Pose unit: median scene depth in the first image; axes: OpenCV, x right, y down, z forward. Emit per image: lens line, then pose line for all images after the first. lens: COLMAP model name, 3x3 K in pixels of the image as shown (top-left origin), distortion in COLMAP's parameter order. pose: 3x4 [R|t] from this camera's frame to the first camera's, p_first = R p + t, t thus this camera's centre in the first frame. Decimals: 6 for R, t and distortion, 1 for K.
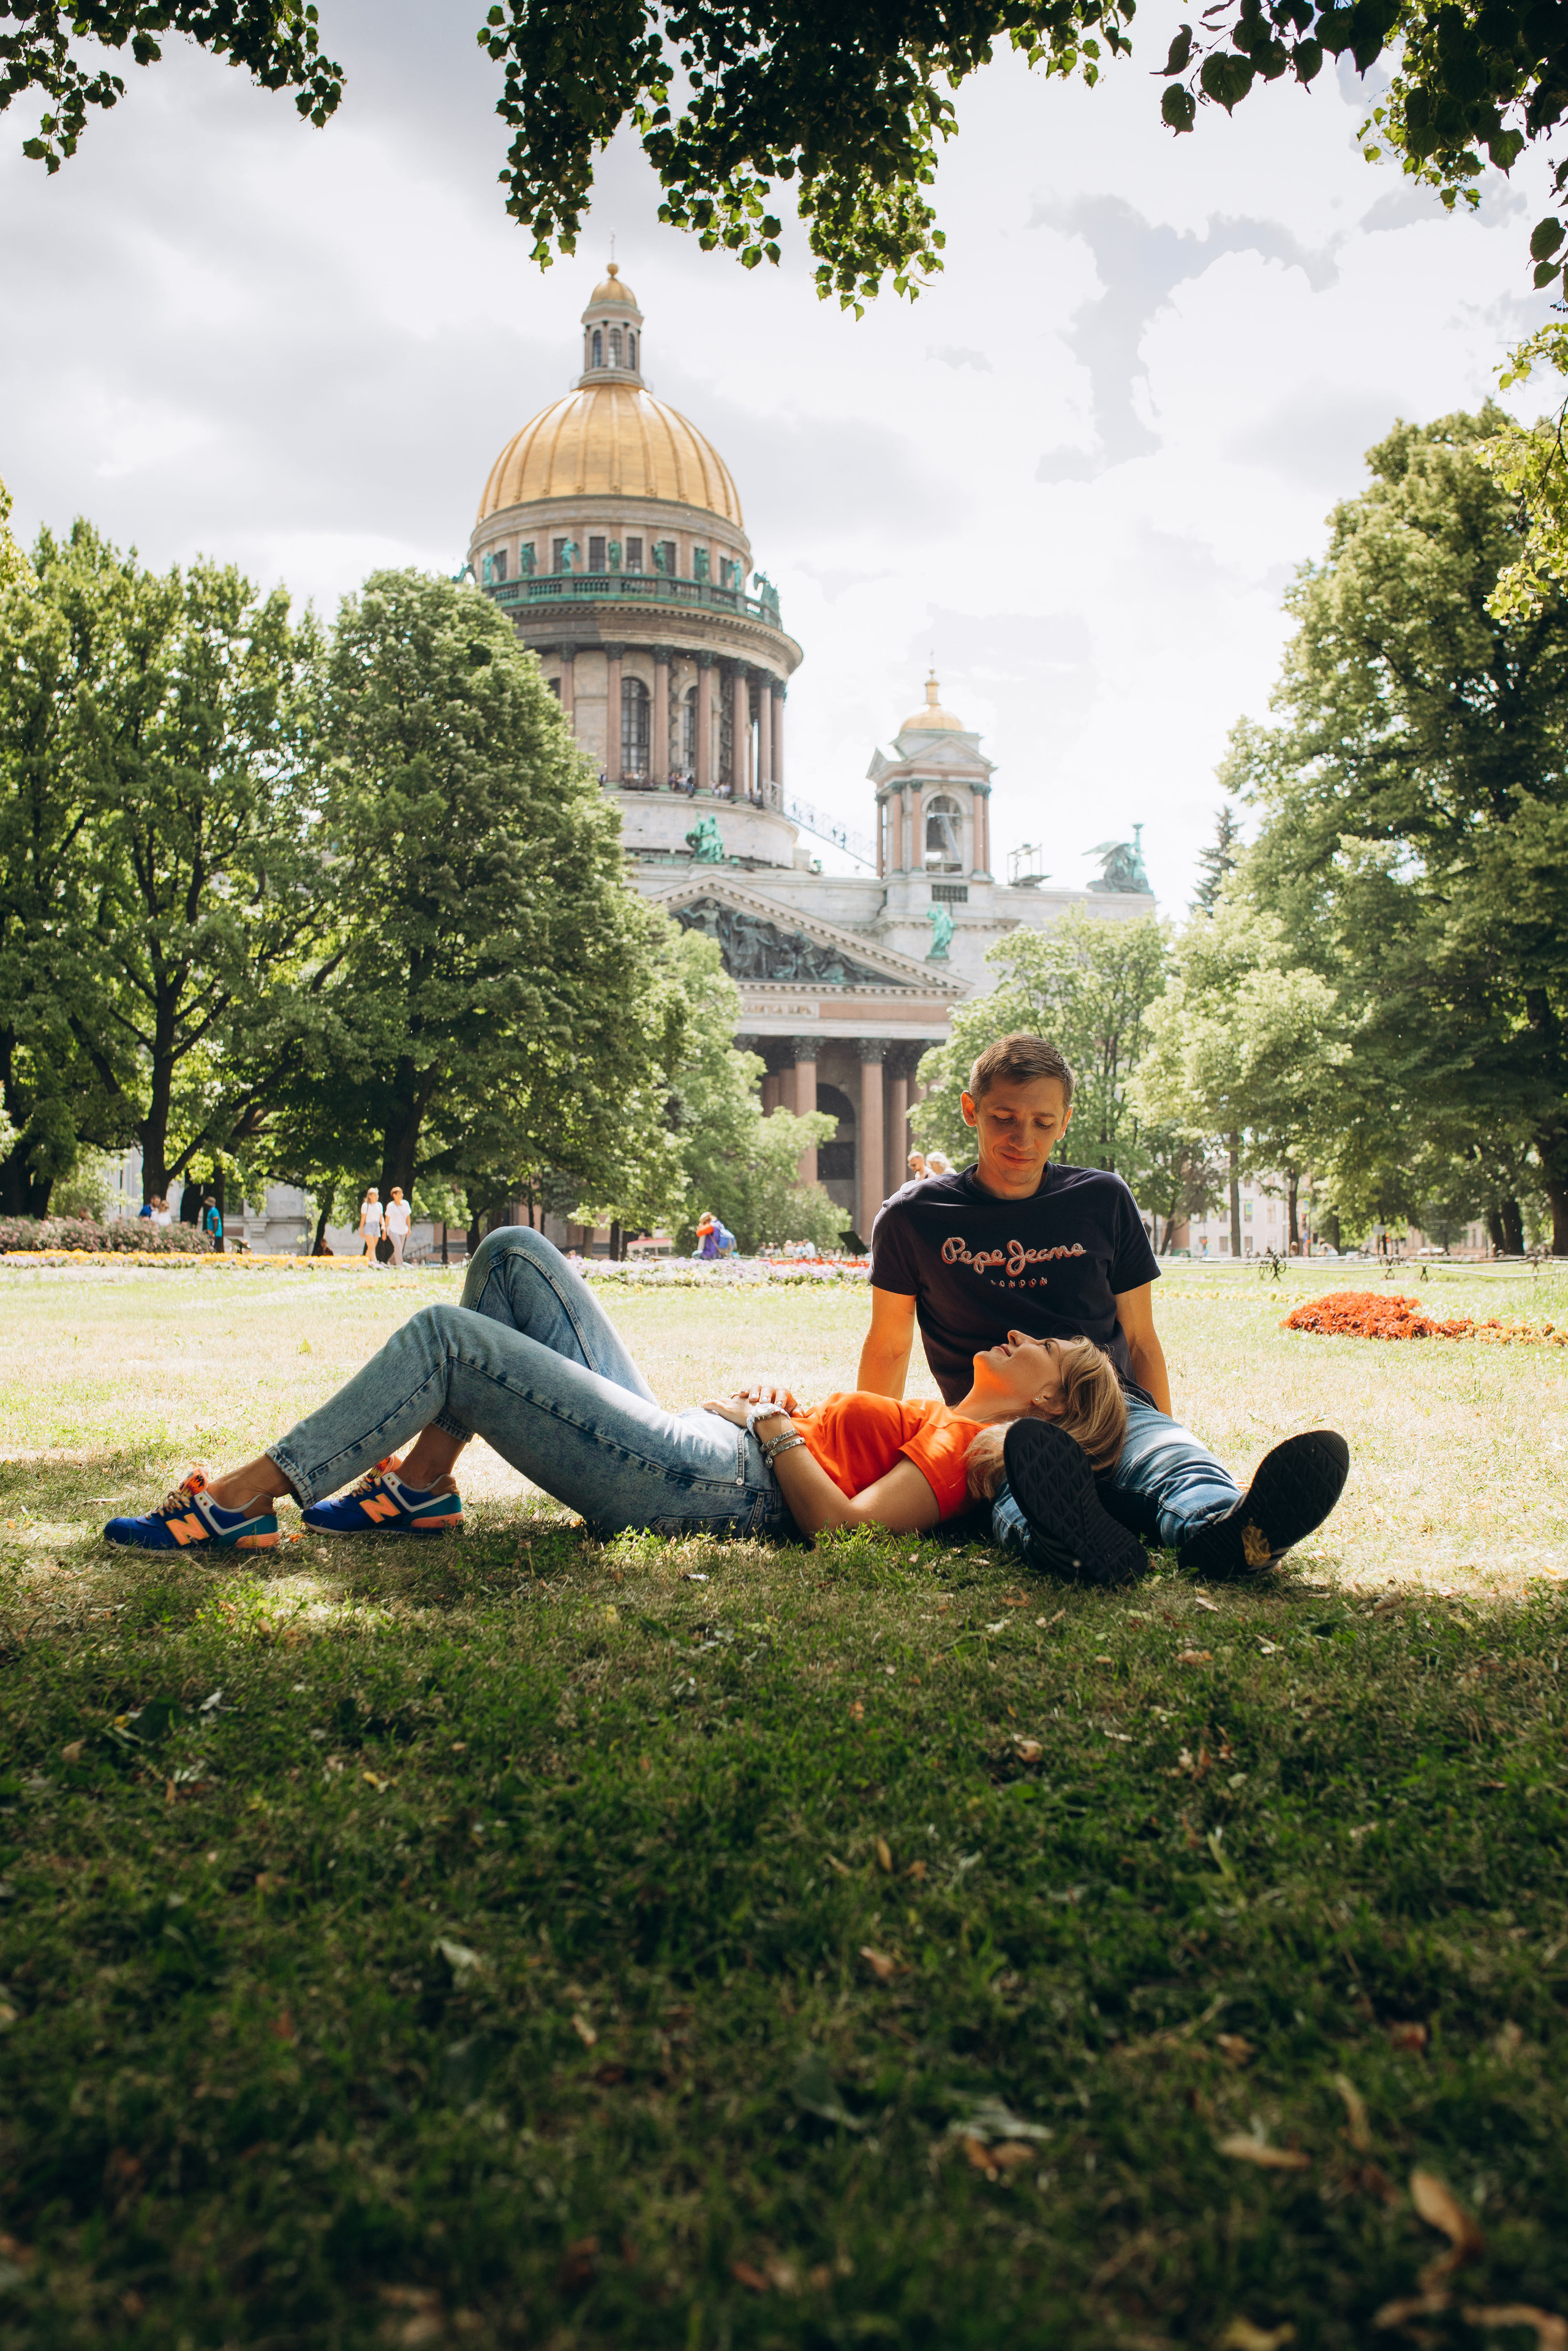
lens RADIAL K [[2360.7, 0, 784.0], [0, 2360.7, 1175.5], [0, 0, 1]] dist [-0.038494, 0.008933]
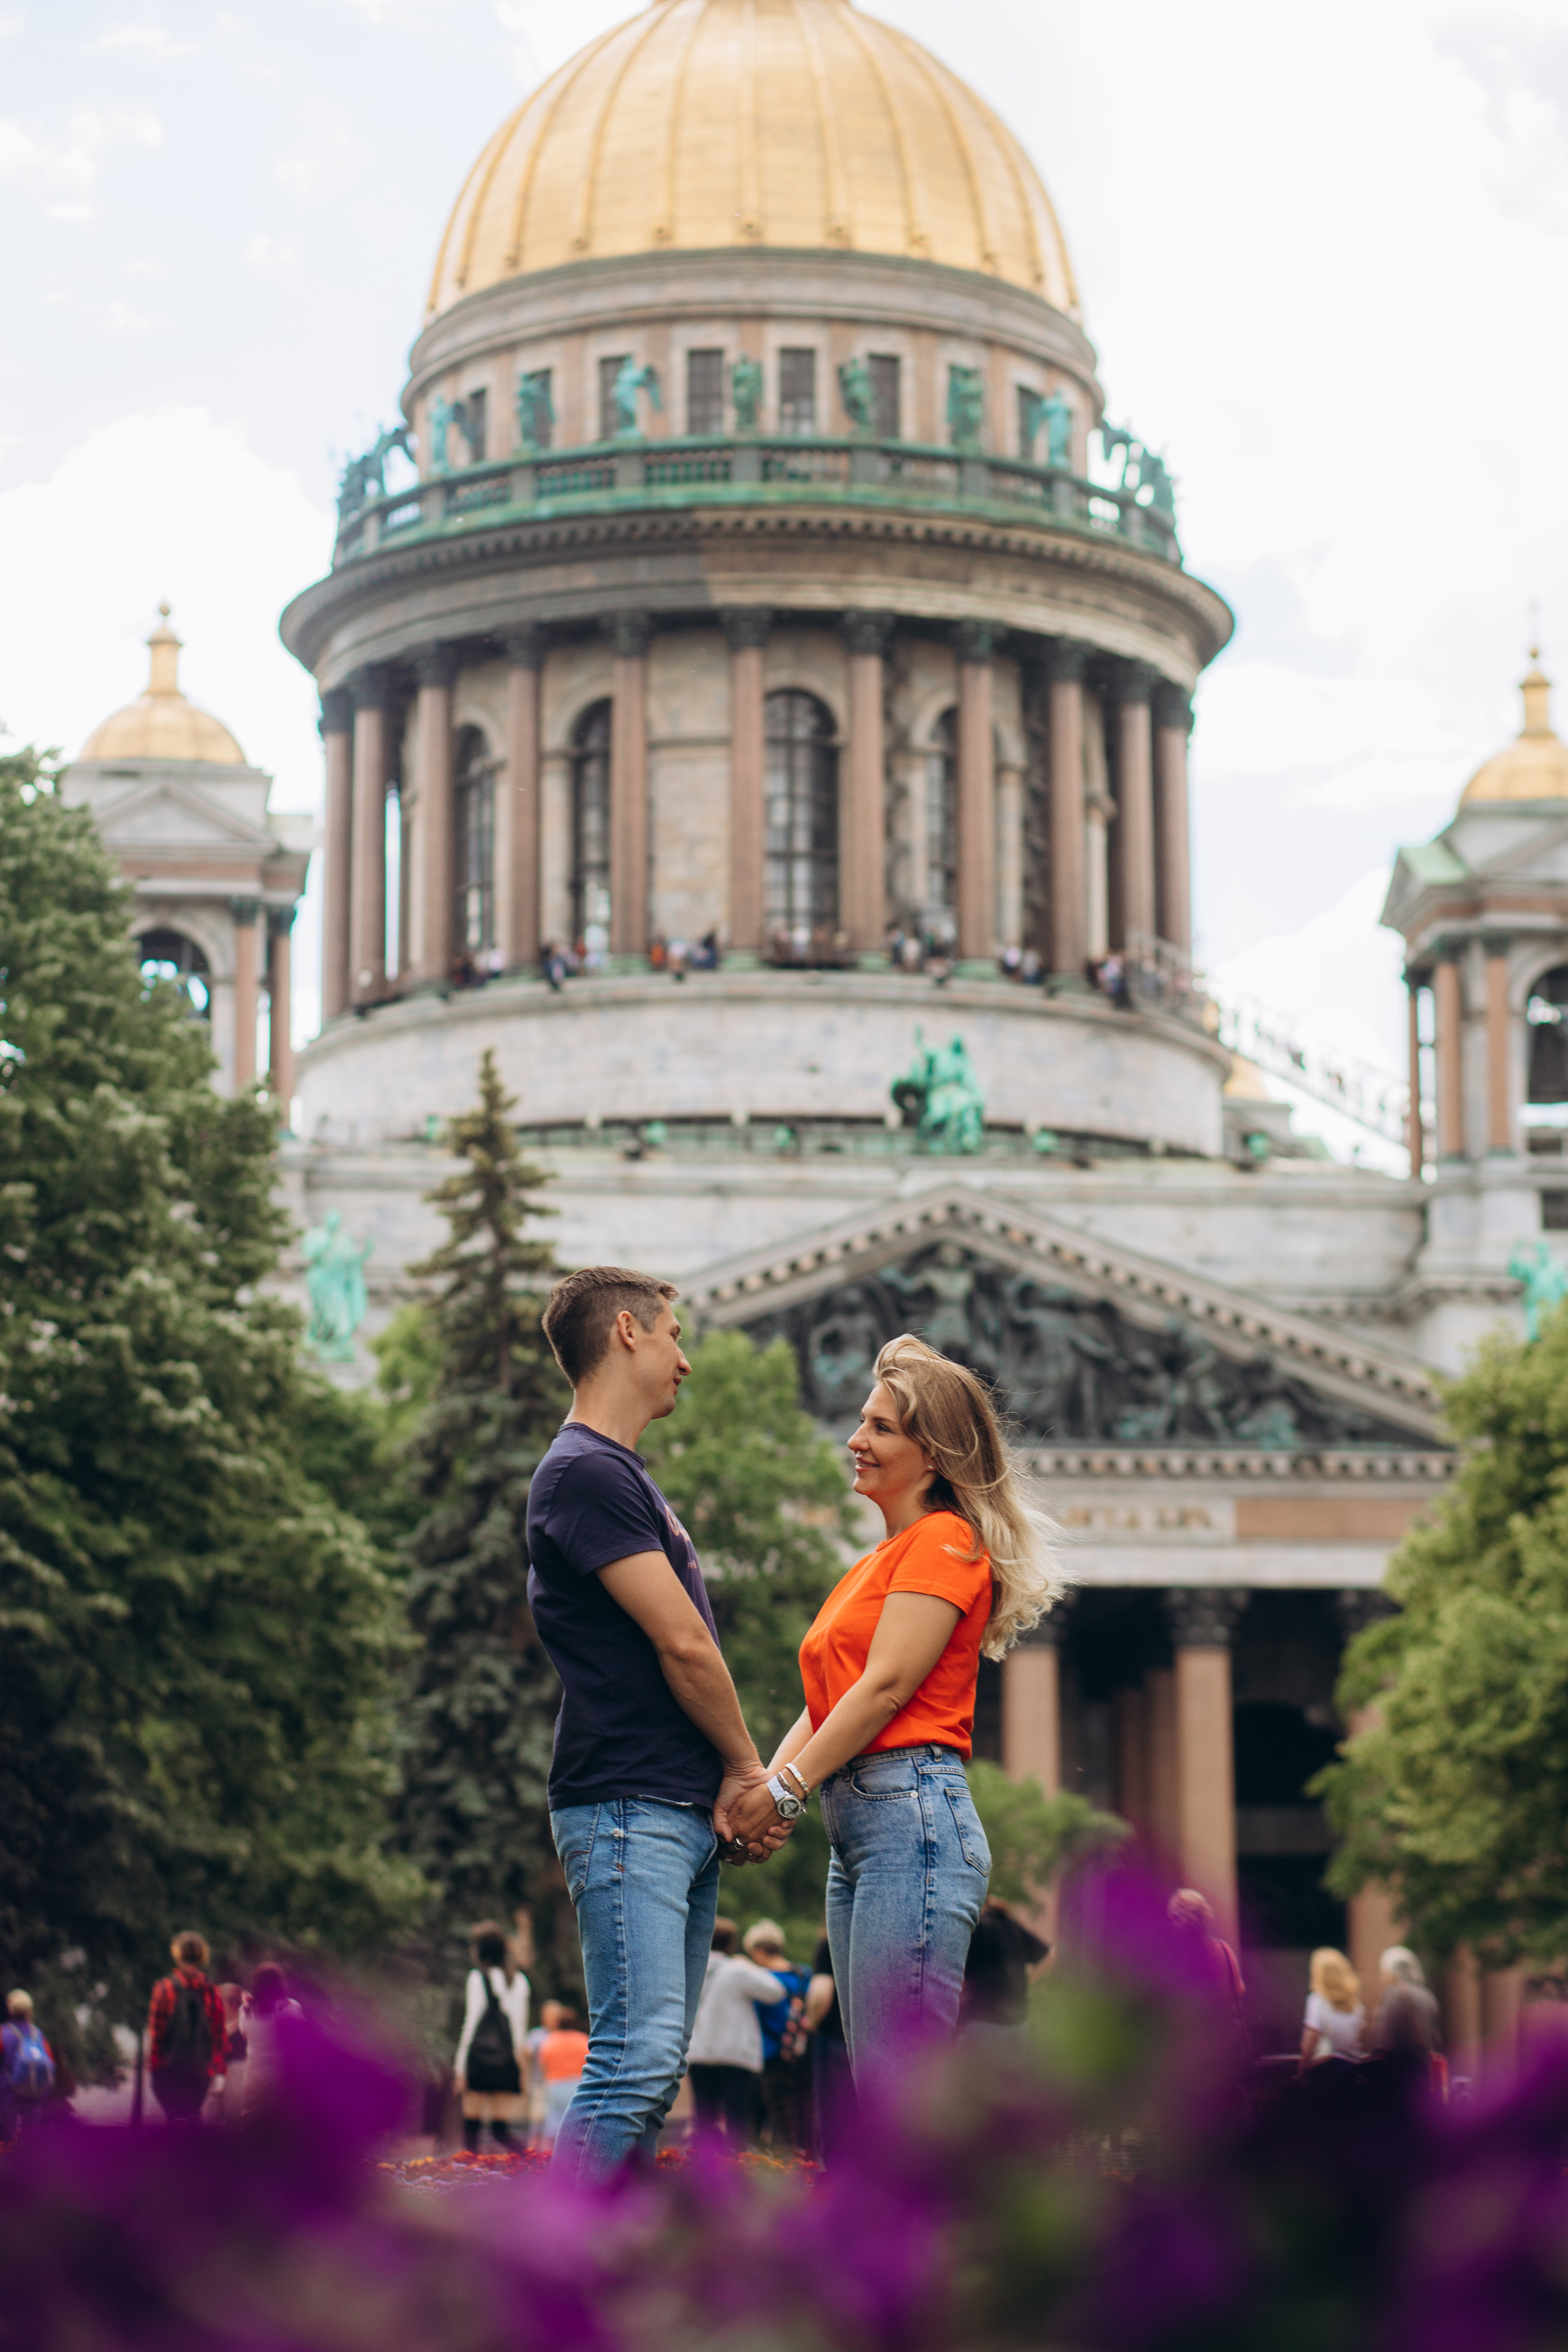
lens RADIAL K [[6261.6, 0, 784.0], [0, 6261.6, 1176.0], [0, 0, 1]] dist [-0.119809, -0.395900]
pose [[0.993711, -0.024073, -0.109357, 0.148963], [0.010638, 0.992495, -0.121820, -0.001310], [0.111469, 0.119891, 0.986509, -0.114784]]
